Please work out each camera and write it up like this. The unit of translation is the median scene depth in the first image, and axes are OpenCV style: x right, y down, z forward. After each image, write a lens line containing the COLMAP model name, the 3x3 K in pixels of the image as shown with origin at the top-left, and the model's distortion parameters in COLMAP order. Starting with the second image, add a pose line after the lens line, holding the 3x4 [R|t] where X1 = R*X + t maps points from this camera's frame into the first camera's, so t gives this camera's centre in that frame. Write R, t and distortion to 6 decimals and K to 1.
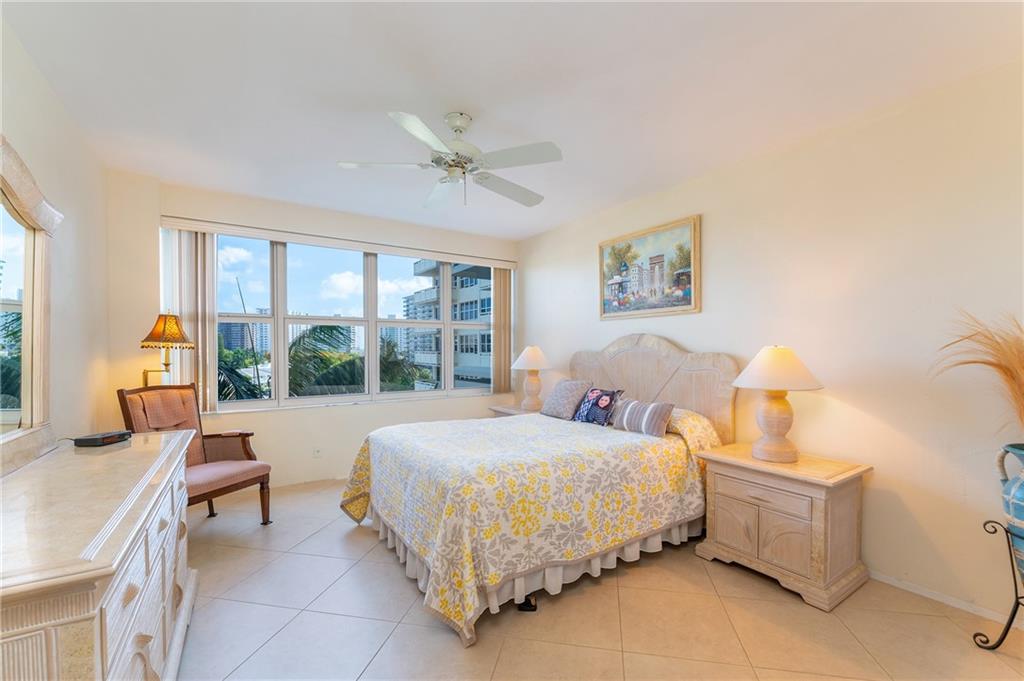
lens RADIAL K [[430.6, 0, 550.0], [0, 430.6, 349.4], [0, 0, 1]] dist [0.004692, -0.000121]
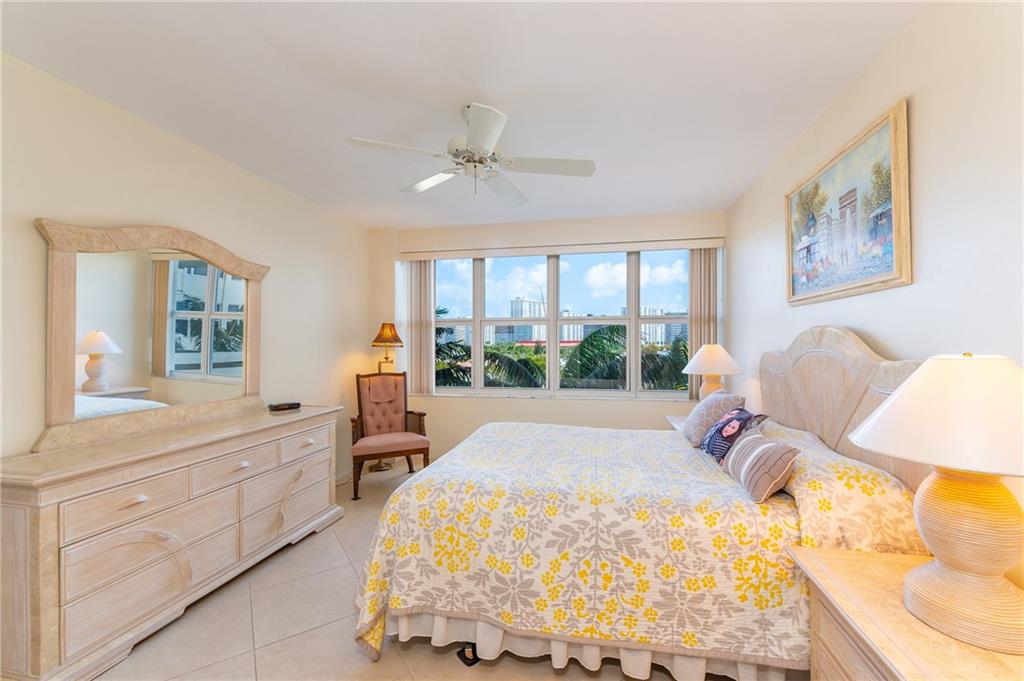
lens RADIAL K [[430.6, 0, 512.4], [0, 430.6, 339.9], [0, 0, 1]] dist [0.004692, -0.000121]
pose [[0.694888, -0.005289, -0.719099, 0.484686], [-0.002640, 0.999947, -0.009906, -0.013487], [0.719114, 0.008782, 0.694837, 0.365949]]
